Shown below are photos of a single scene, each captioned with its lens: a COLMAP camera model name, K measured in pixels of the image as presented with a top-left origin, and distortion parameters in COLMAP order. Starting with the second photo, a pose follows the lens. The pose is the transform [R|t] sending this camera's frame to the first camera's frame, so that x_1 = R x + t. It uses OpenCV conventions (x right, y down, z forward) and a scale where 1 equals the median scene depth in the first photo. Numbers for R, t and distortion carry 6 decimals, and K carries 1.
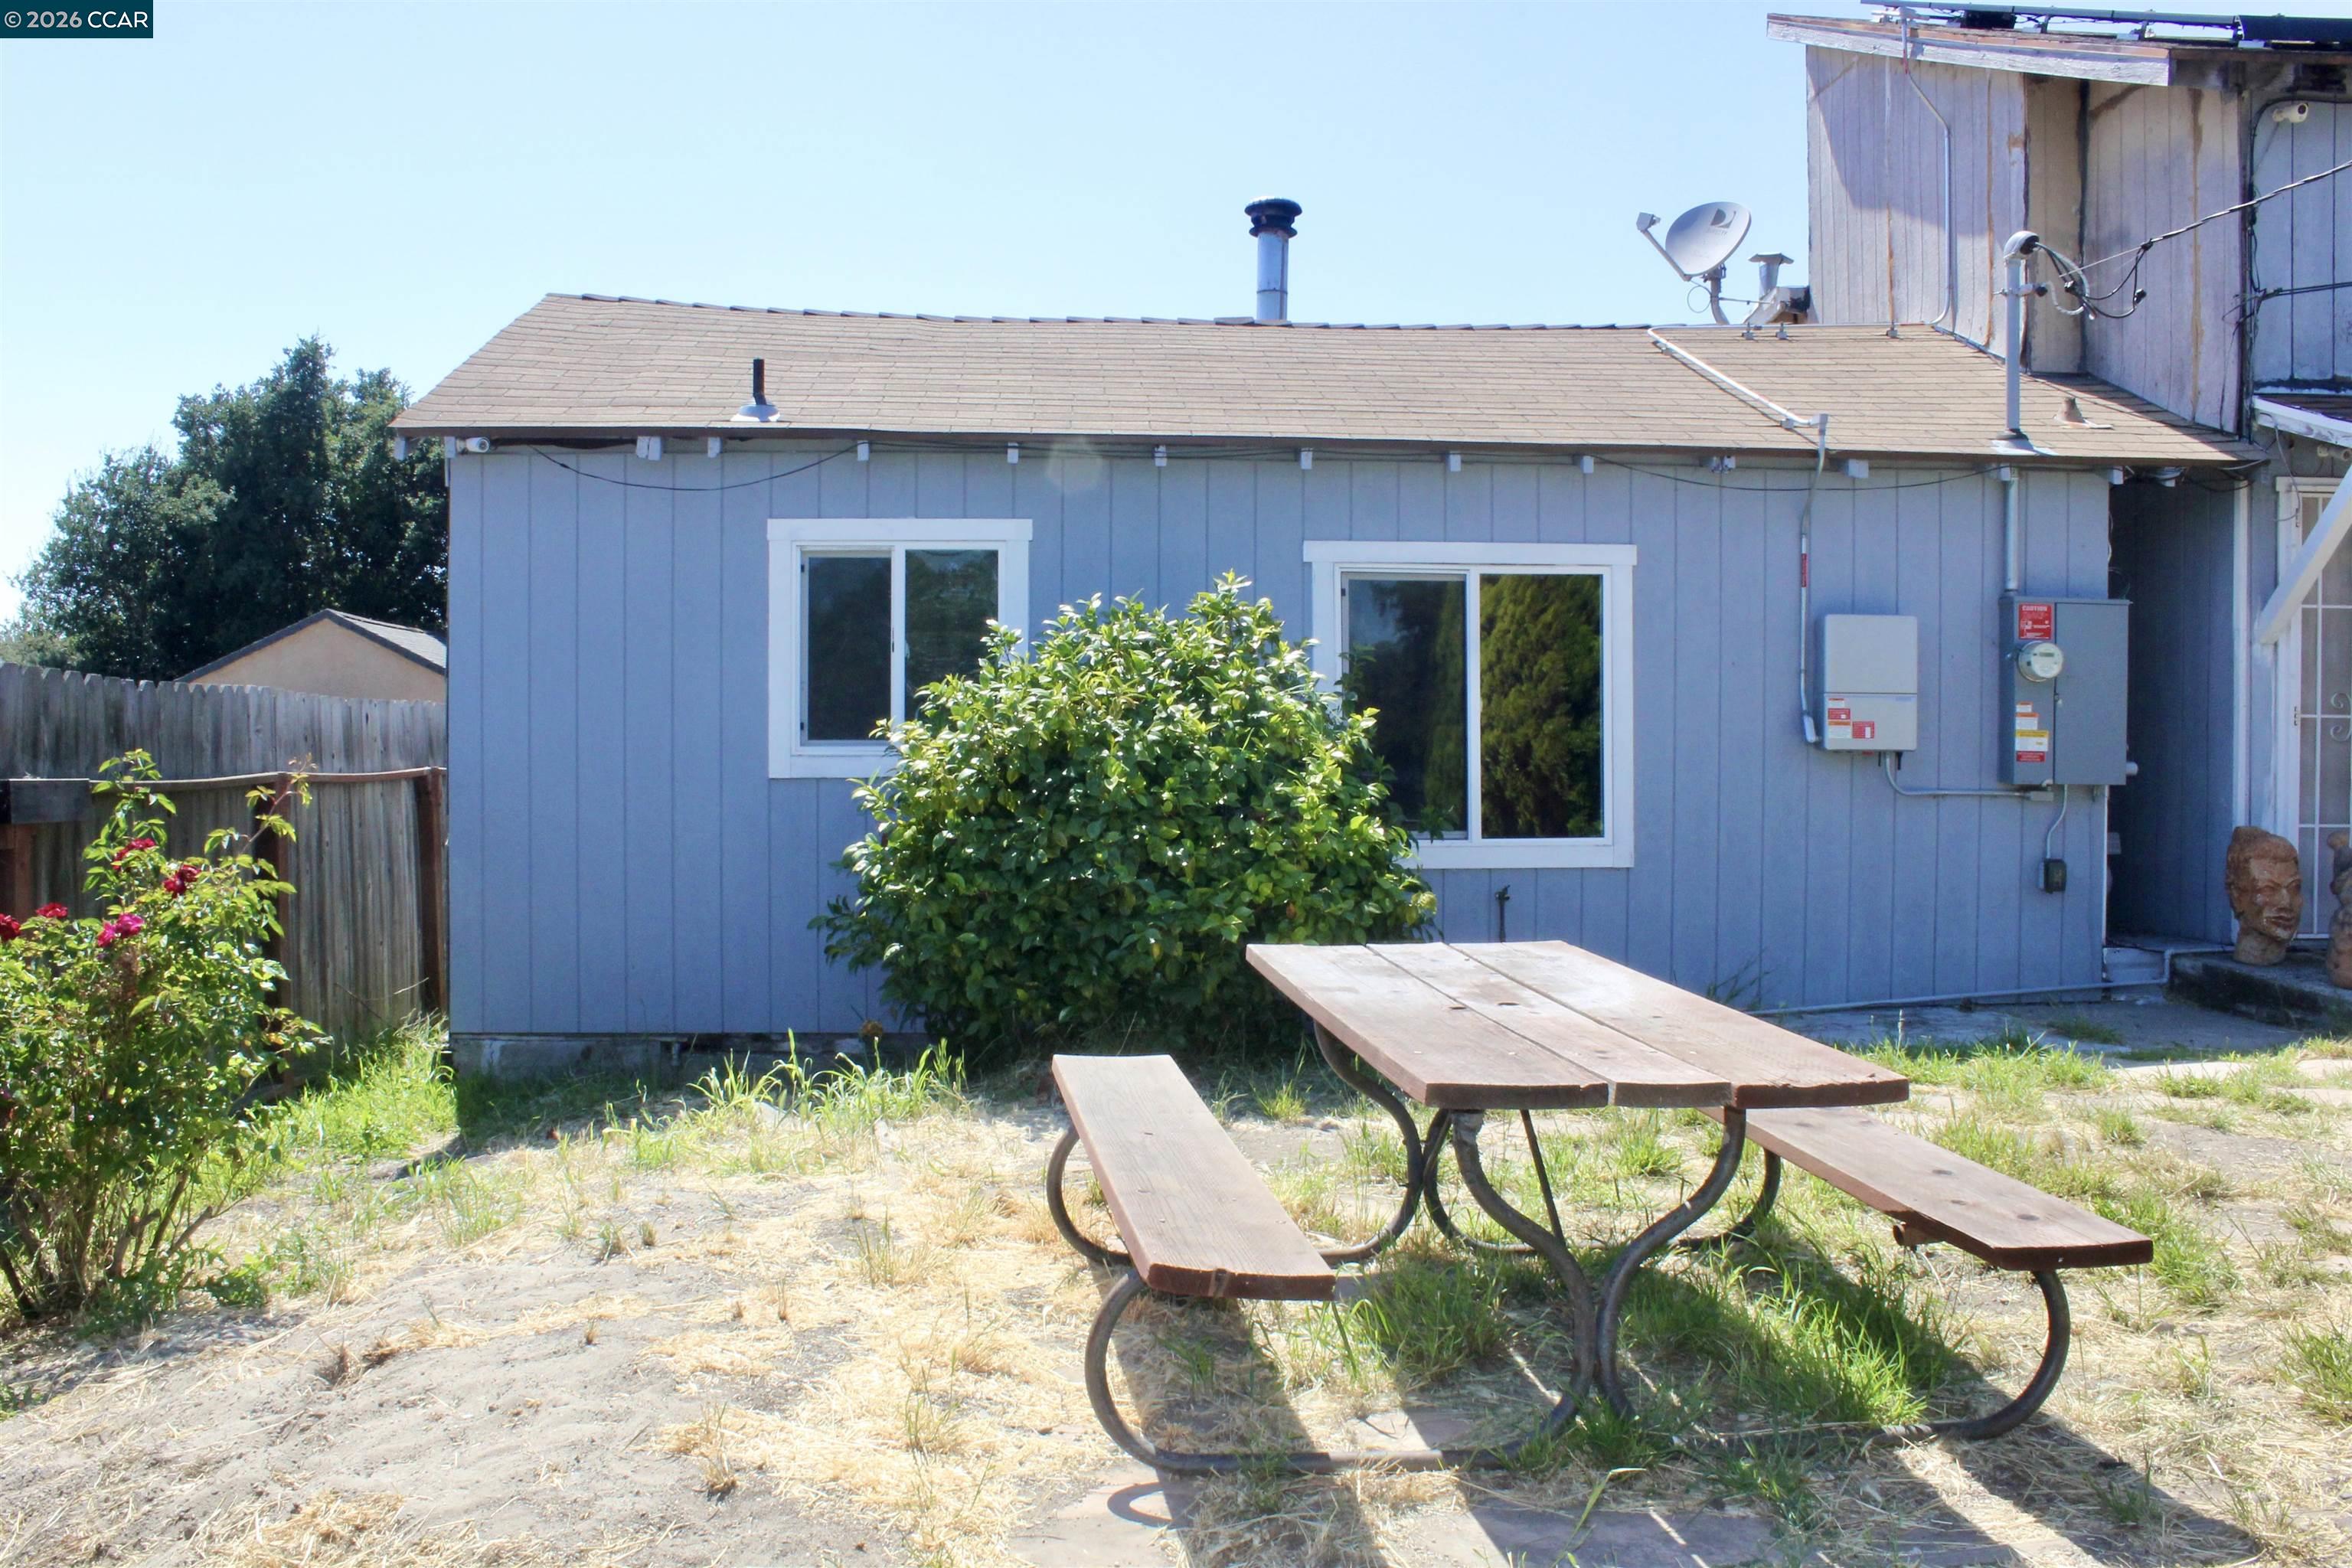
lens RADIAL K [[1948.8, 0, 1160.3], [0, 1948.8, 797.7], [0, 0, 1]] dist [-0.165539, 0.147879]
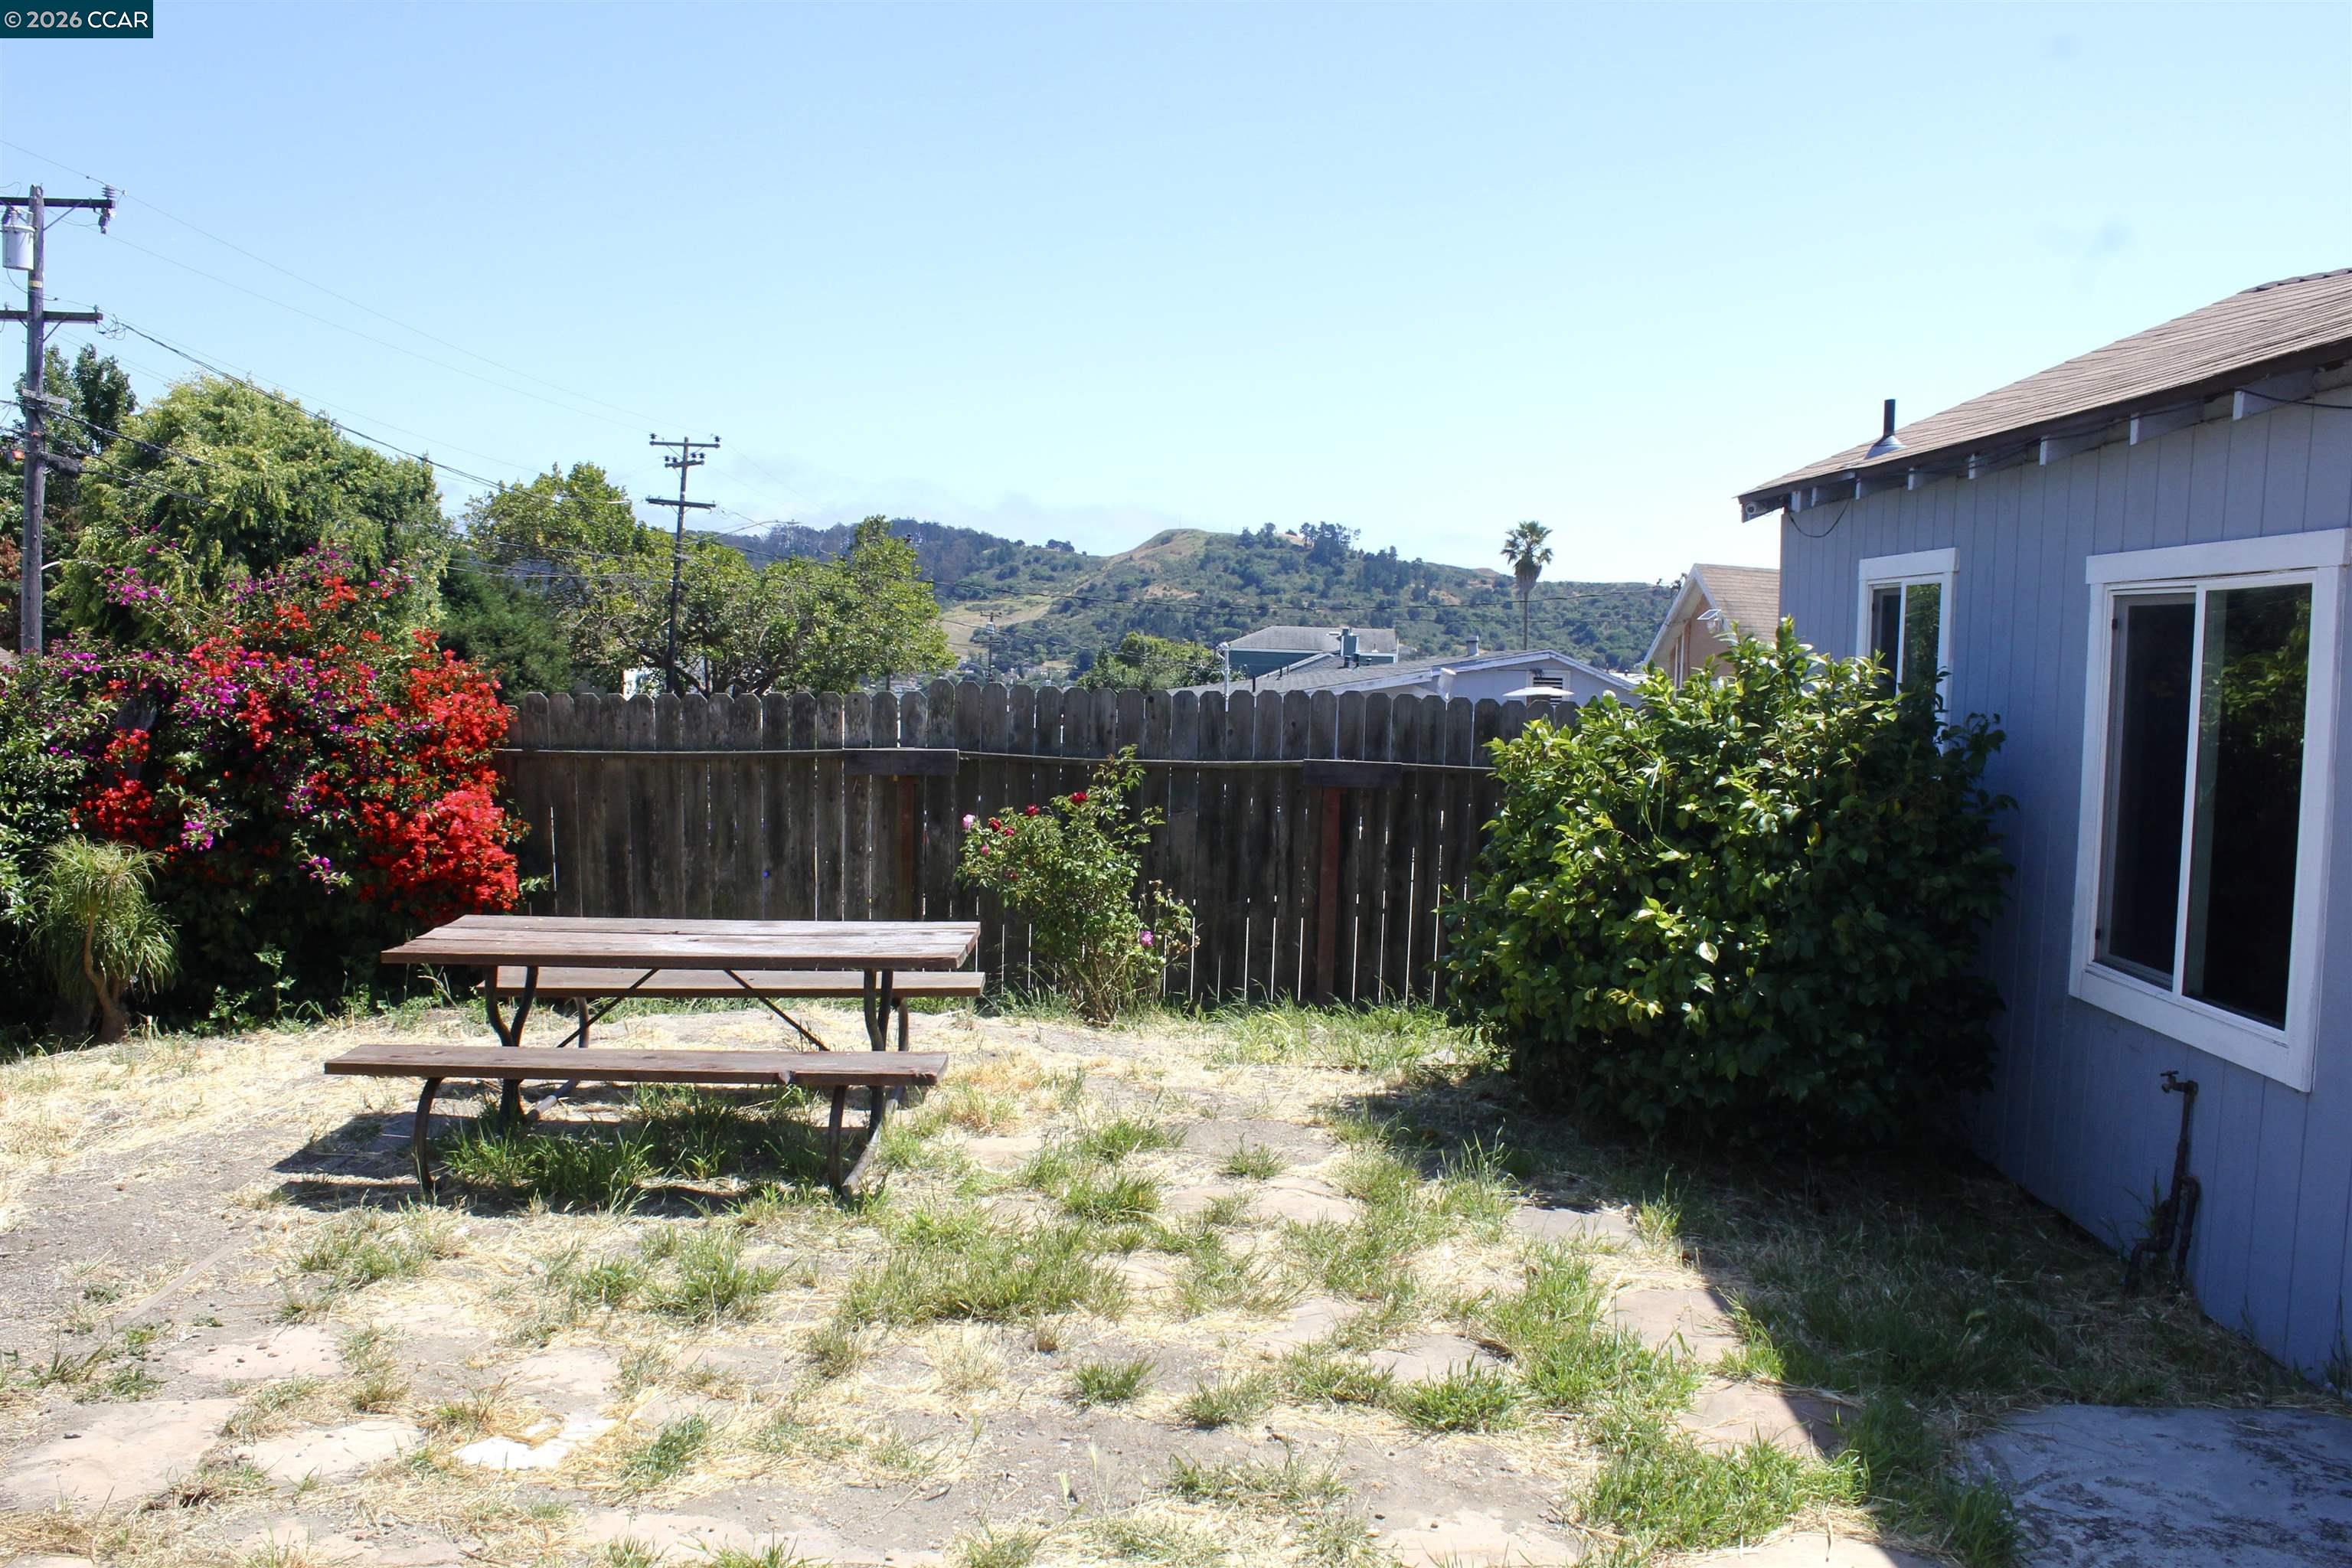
lens RADIAL K [[1948.8, 0, 1160.3], [0, 1948.8, 797.7], [0, 0, 1]] dist [-0.165539, 0.147879]
pose [[-0.085692, 0.069991, -0.993860, 0.822583], [-0.114112, 0.990276, 0.079578, -0.056644], [0.989765, 0.120230, -0.076872, 0.705460]]
